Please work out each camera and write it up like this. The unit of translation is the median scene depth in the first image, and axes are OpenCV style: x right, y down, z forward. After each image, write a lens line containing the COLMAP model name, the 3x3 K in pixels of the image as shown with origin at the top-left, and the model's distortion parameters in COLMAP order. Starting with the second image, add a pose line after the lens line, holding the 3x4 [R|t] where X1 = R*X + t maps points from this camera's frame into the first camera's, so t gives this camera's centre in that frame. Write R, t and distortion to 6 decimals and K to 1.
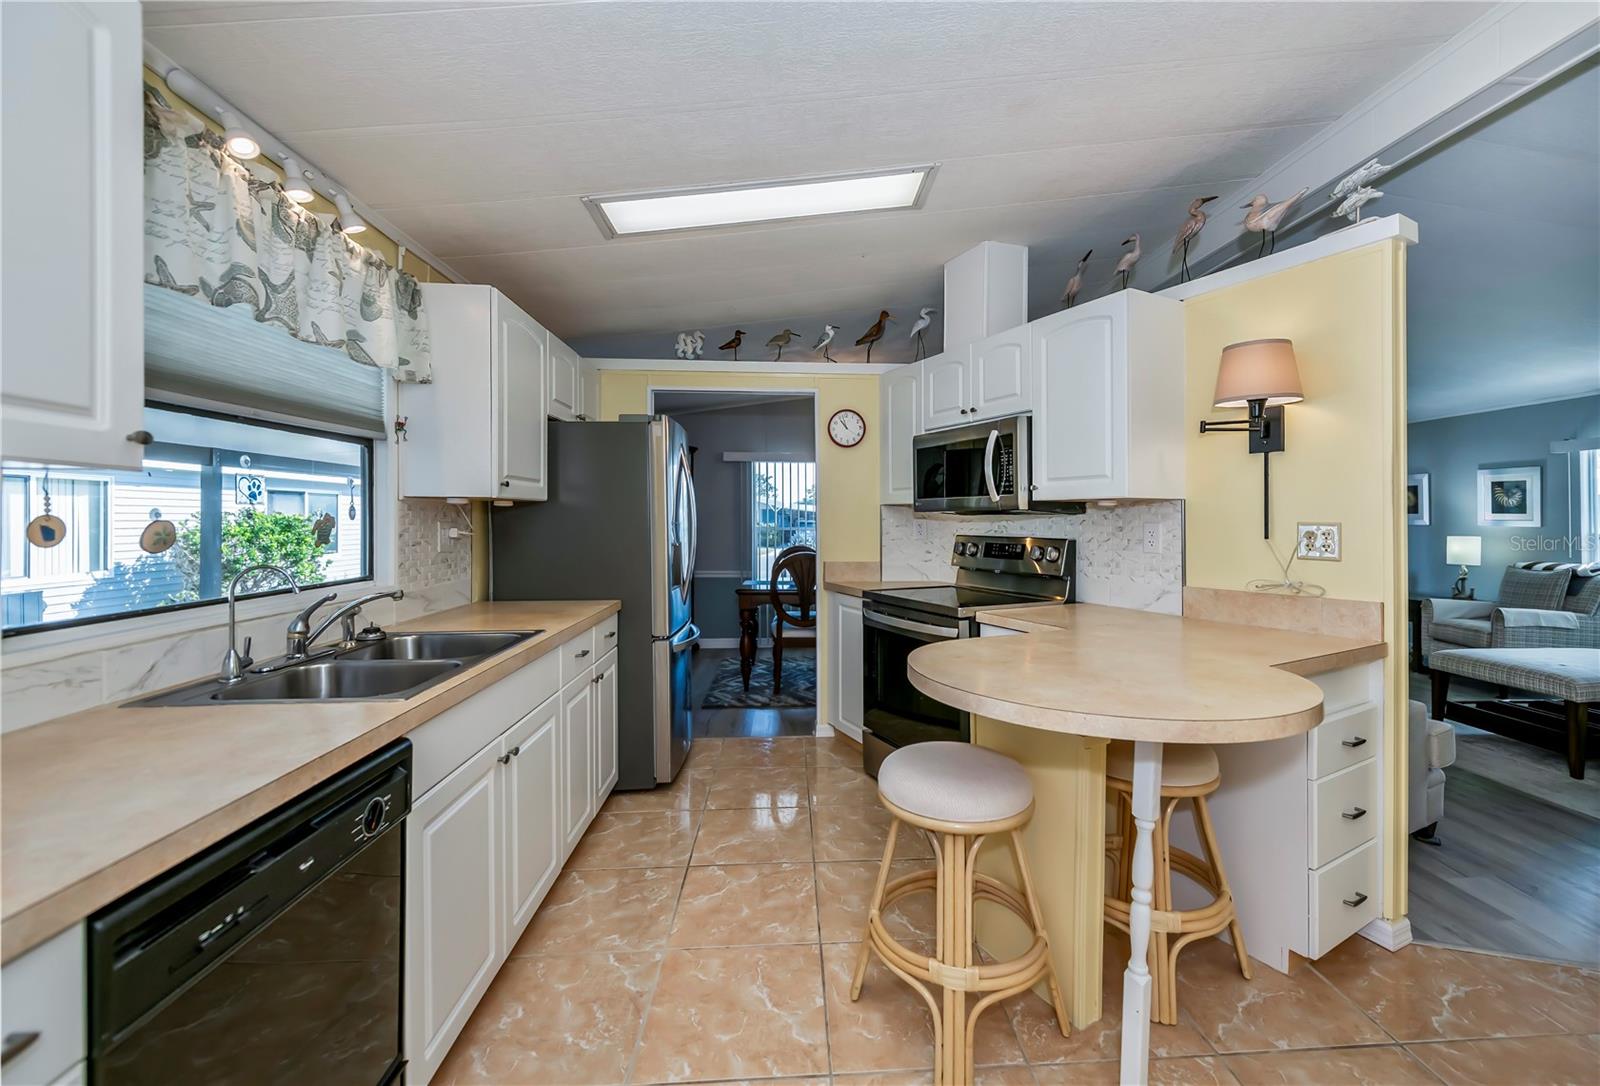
lens RADIAL K [[671.4, 0, 837.0], [0, 671.4, 488.5], [0, 0, 1]] dist [-0.000199, -0.000314]
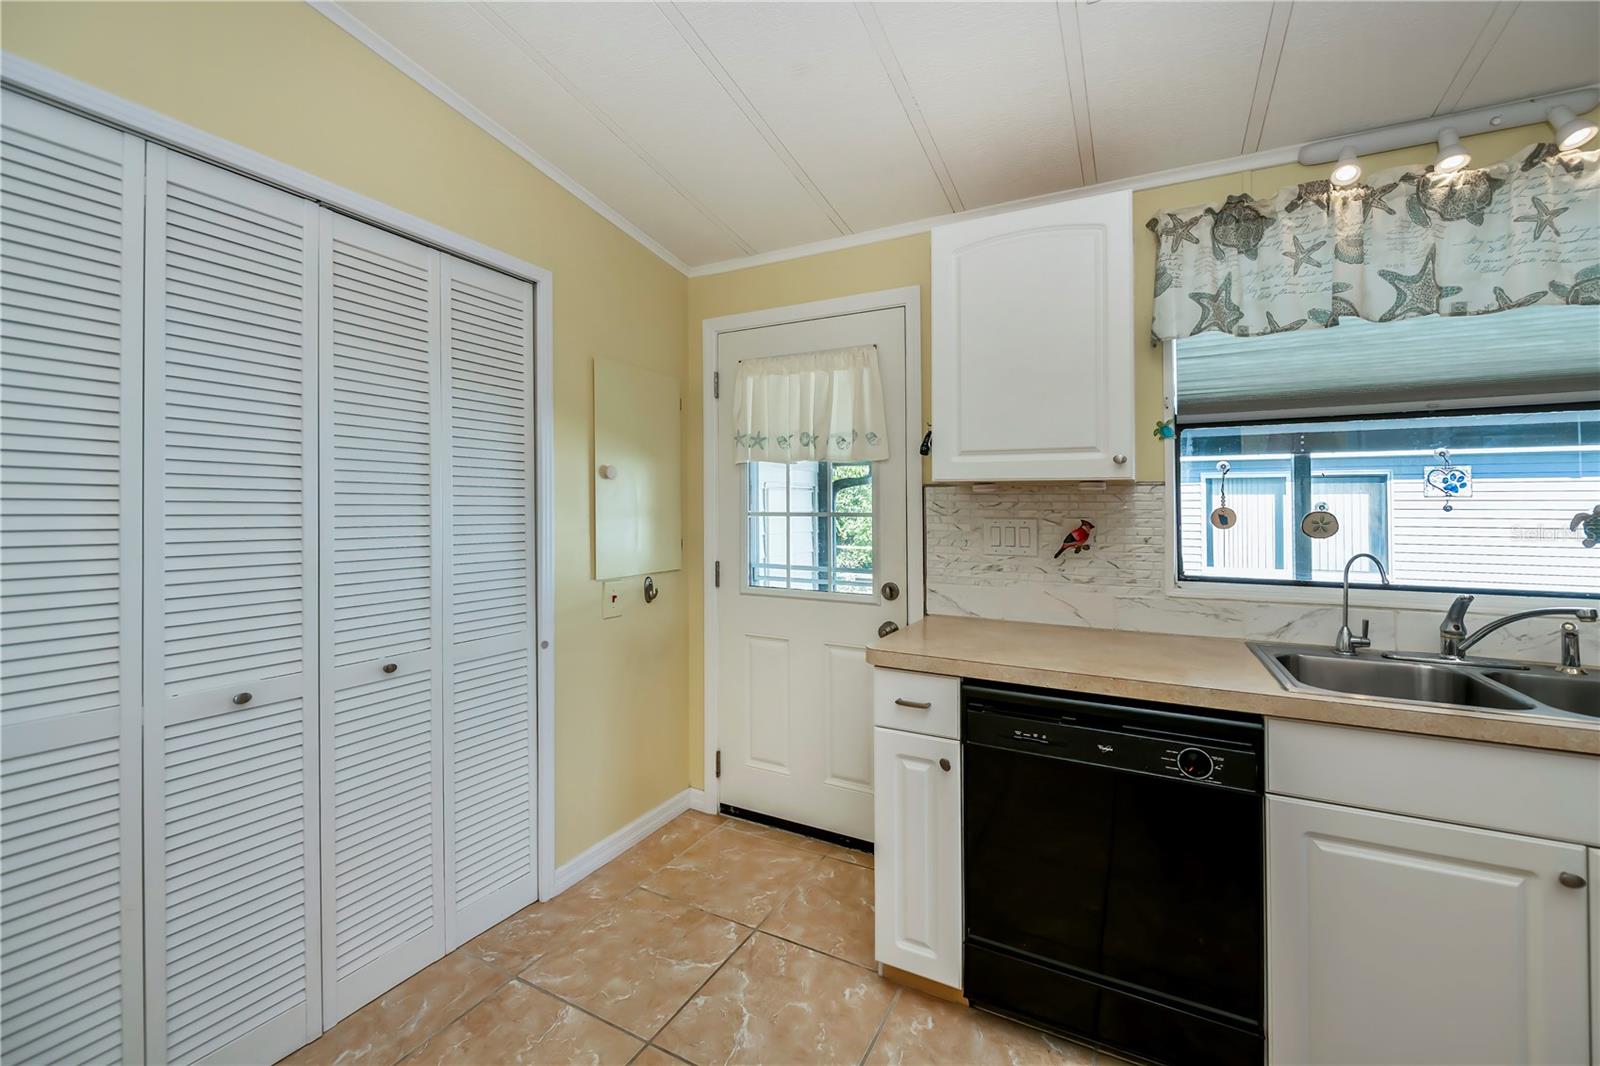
lens RADIAL K [[640.0, 0, 817.9], [0, 640.0, 508.5], [0, 0, 1]] dist [-0.002984, -0.001626]
pose [[-0.537156, -0.001467, -0.843482, 0.443055], [0.031053, 0.999286, -0.021514, 0.033983], [0.842911, -0.037749, -0.536727, 0.774714]]
